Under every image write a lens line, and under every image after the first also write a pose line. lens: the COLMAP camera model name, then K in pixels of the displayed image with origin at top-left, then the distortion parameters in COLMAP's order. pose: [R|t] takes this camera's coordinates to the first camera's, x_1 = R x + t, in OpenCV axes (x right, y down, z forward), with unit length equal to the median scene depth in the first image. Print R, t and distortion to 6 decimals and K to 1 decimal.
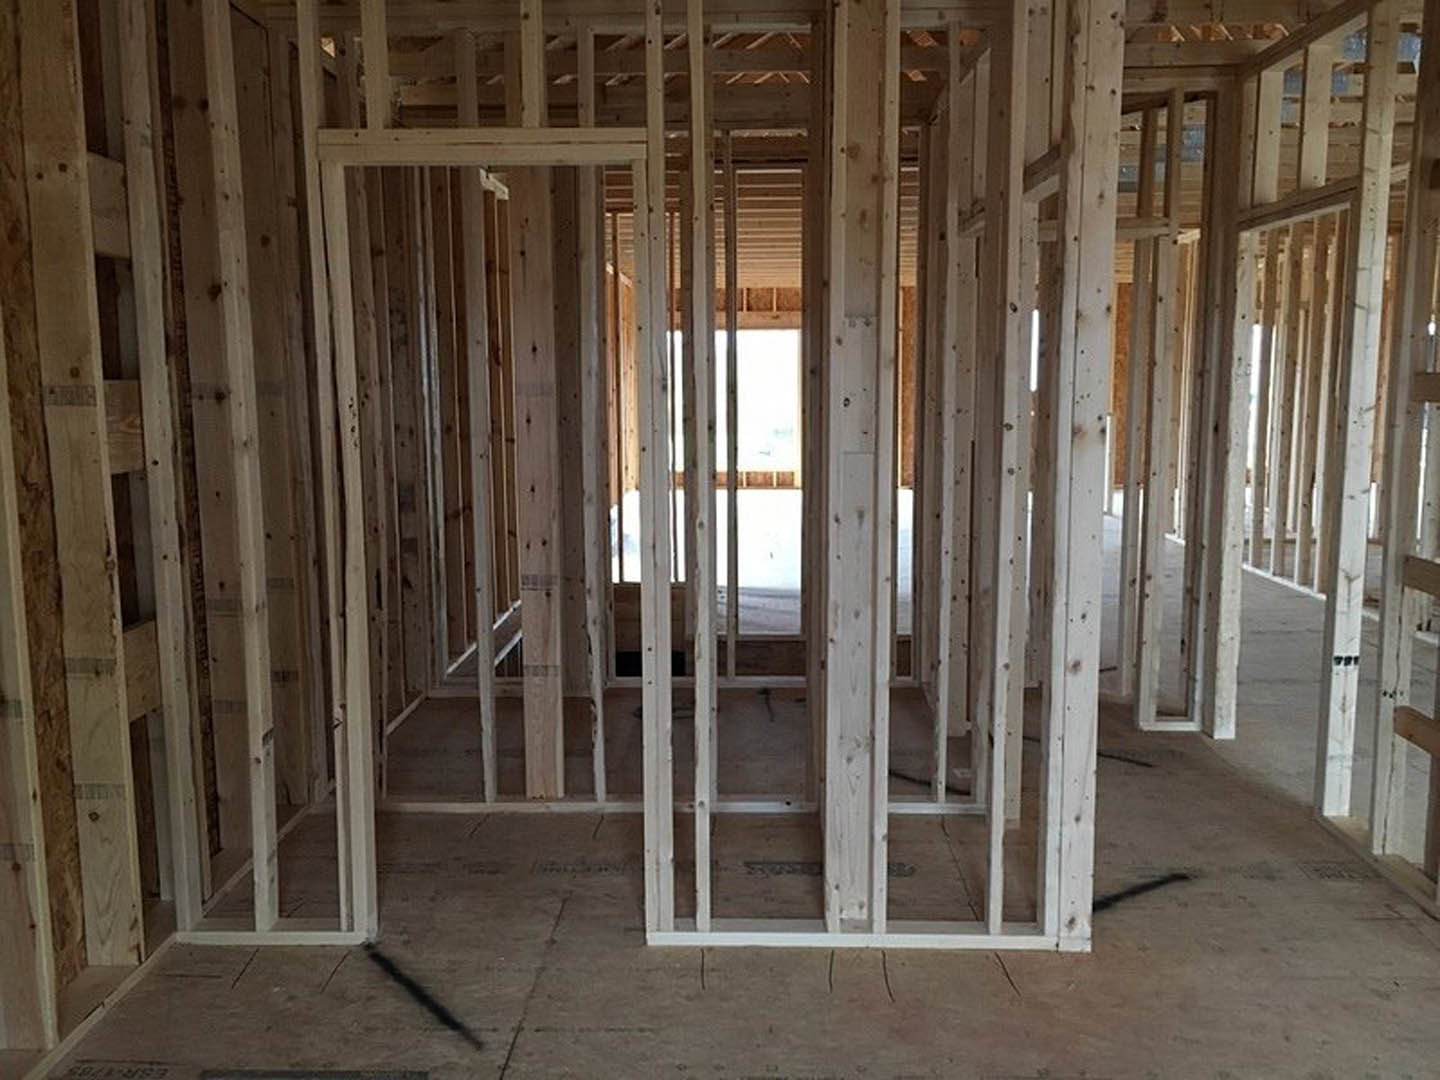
lens RADIAL K [[1232.9, 0, 714.6], [0, 1232.9, 553.5], [0, 0, 1]] dist [0.074914, -0.099024]
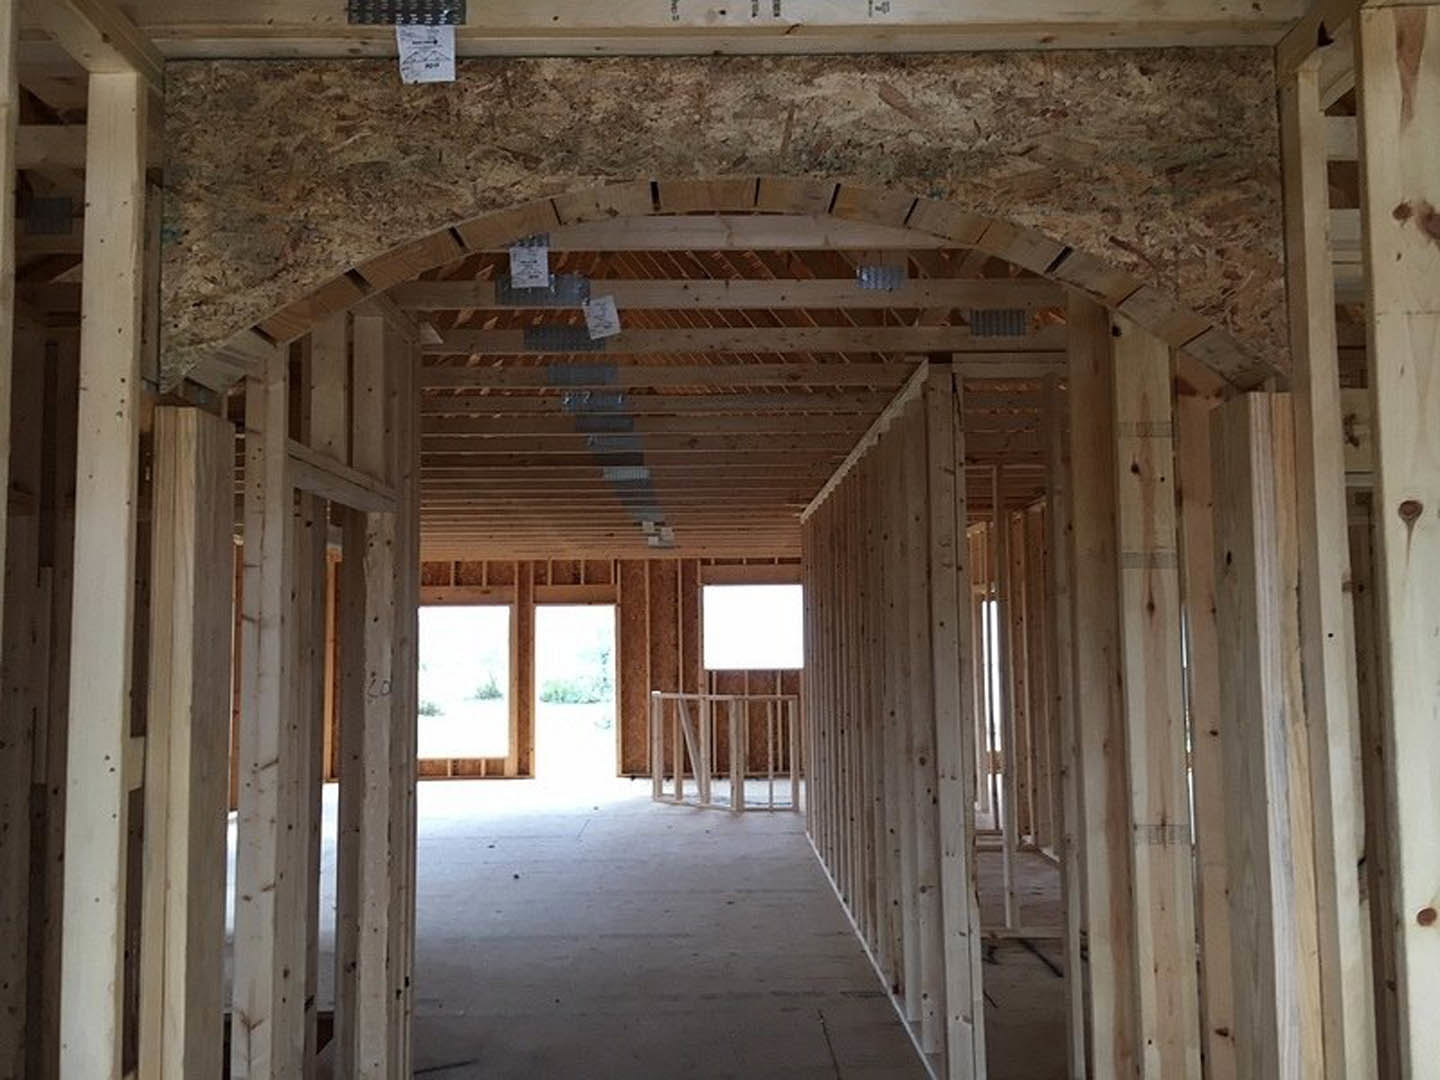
lens RADIAL K [[1232.9, 0, 723.8], [0, 1232.9, 547.9], [0, 0, 1]] dist [0.074914, -0.099024]
pose [[0.999020, 0.004816, 0.043998, 0.602955], [0.004809, 0.976367, -0.216067, -0.067652], [-0.043999, 0.216067, 0.975387, 0.241663]]
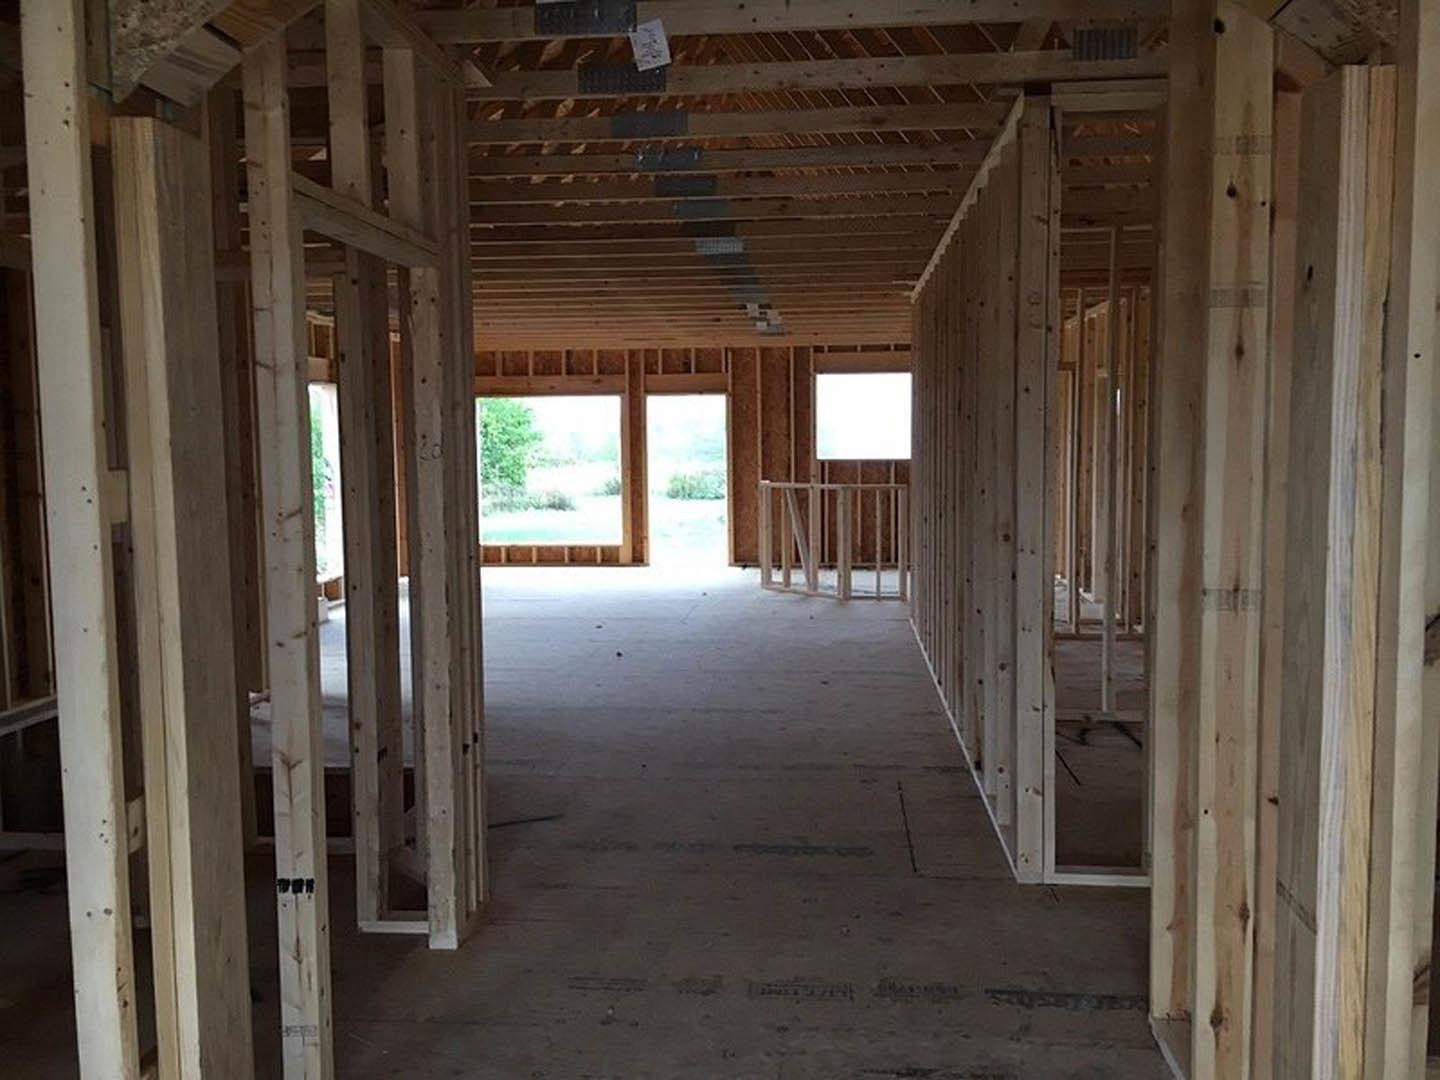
lens RADIAL K [[1232.9, 0, 723.2], [0, 1232.9, 550.1], [0, 0, 1]] dist [0.074914, -0.099024]
pose [[0.998111, 0.008193, -0.060887, 0.647715], [-0.011443, 0.998517, -0.053221, -0.051523], [0.060360, 0.053817, 0.996725, 0.280129]]
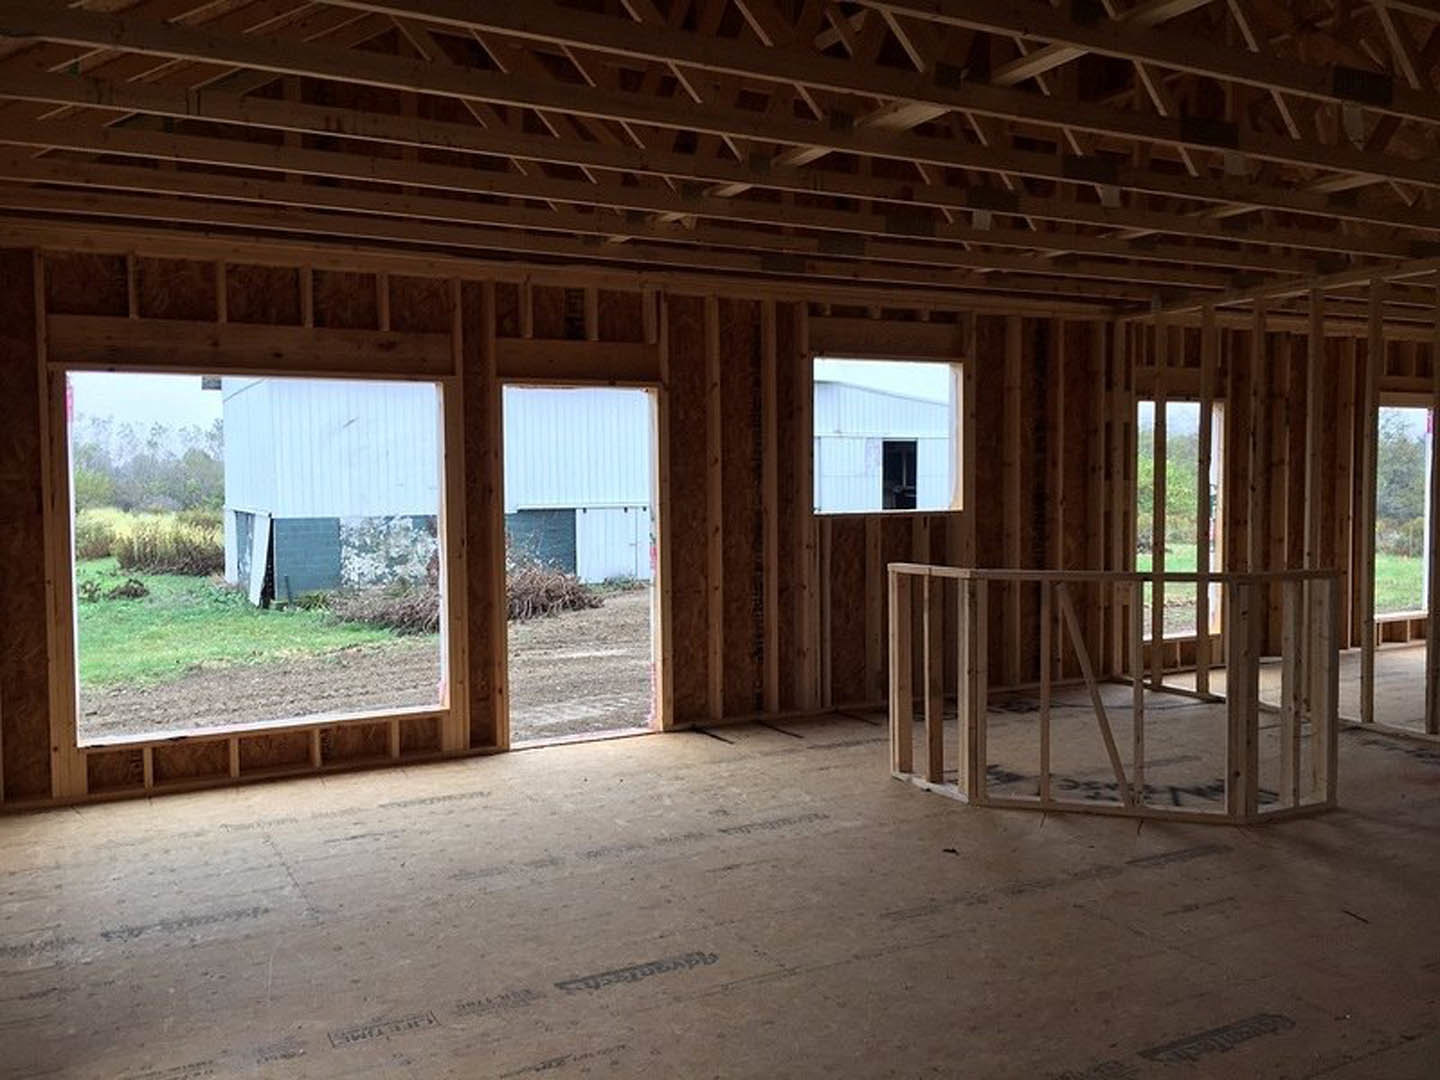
lens RADIAL K [[1232.9, 0, 721.9], [0, 1232.9, 536.3], [0, 0, 1]] dist [0.074914, -0.099024]
pose [[0.865720, -0.019827, 0.500135, -0.198773], [0.071317, 0.993907, -0.084046, -0.276544], [-0.495421, 0.108428, 0.861859, 1.923617]]
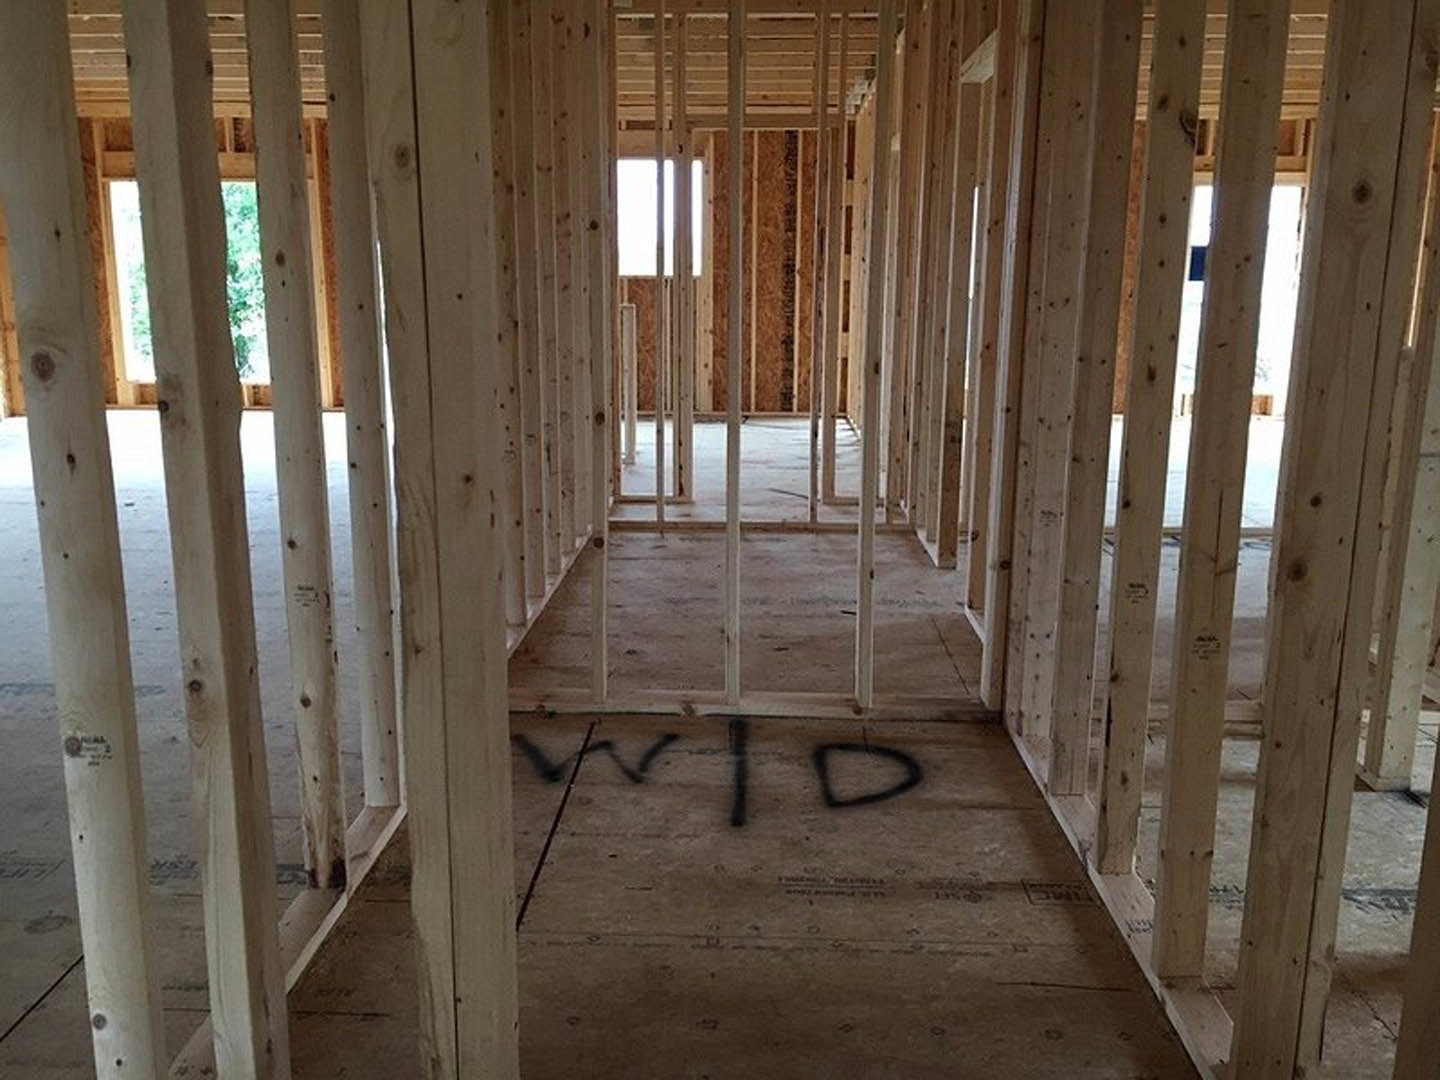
lens RADIAL K [[1232.9, 0, 725.4], [0, 1232.9, 532.4], [0, 0, 1]] dist [0.074914, -0.099024]
pose [[0.999841, 0.017644, 0.002383, 0.975210], [-0.017755, 0.998062, 0.059634, -0.095753], [-0.001326, -0.059667, 0.998217, 0.927626]]
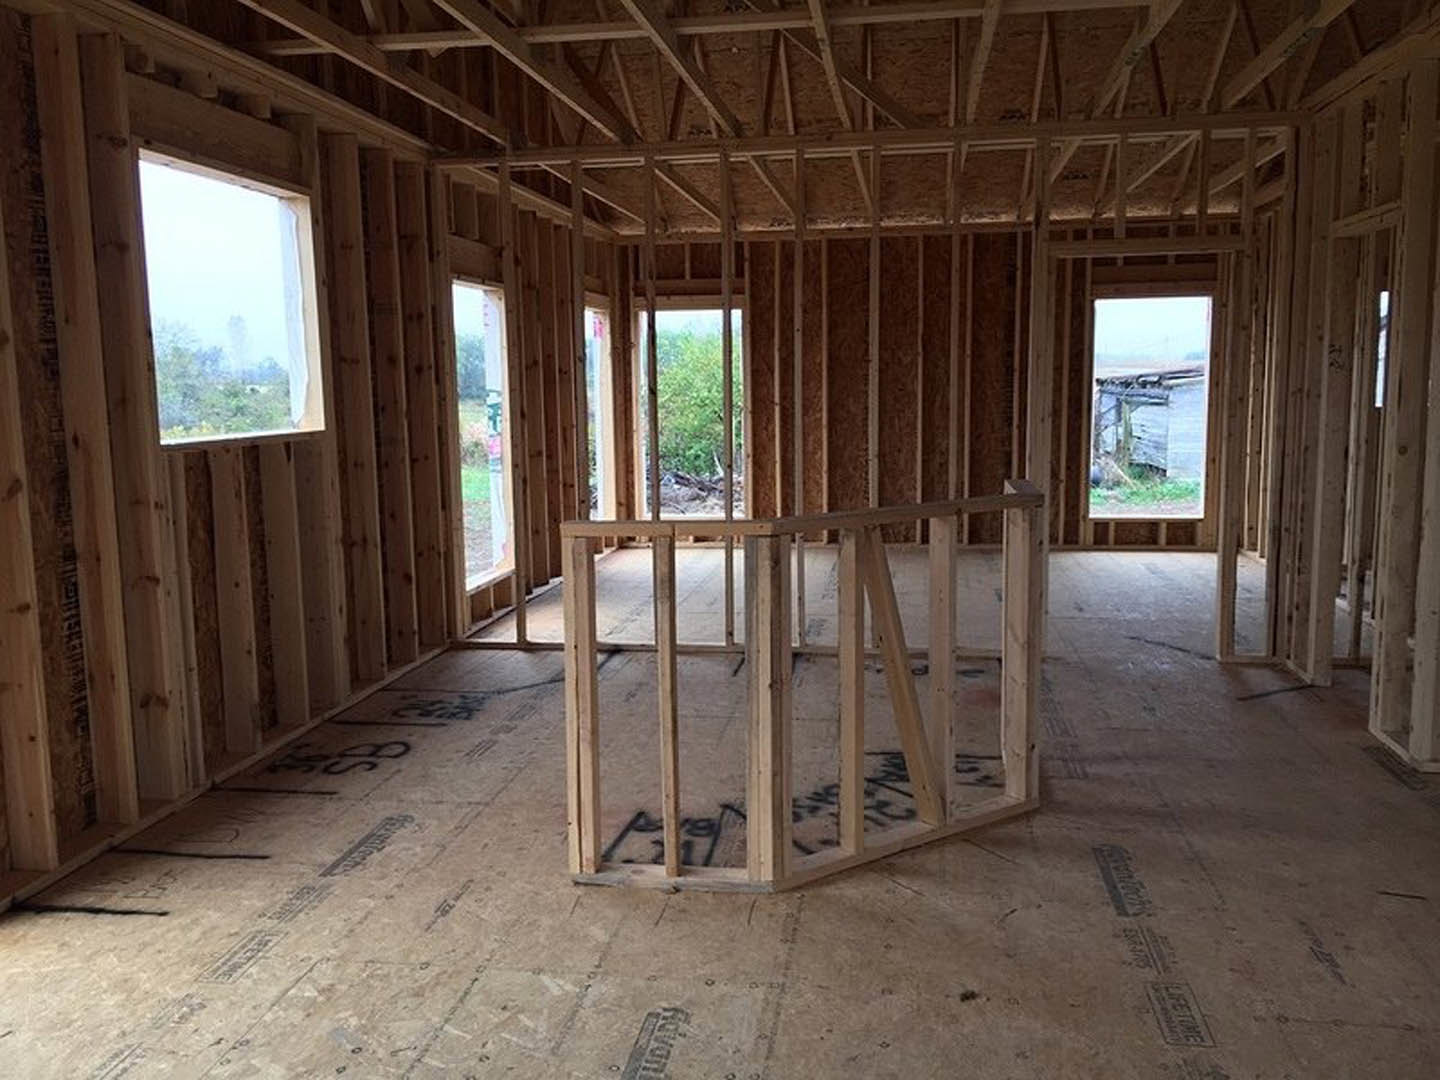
lens RADIAL K [[1232.9, 0, 720.5], [0, 1232.9, 536.0], [0, 0, 1]] dist [0.074914, -0.099024]
pose [[0.123293, -0.116868, 0.985465, -0.118984], [0.158834, 0.982563, 0.096652, -0.388427], [-0.979577, 0.144609, 0.139706, 2.728472]]
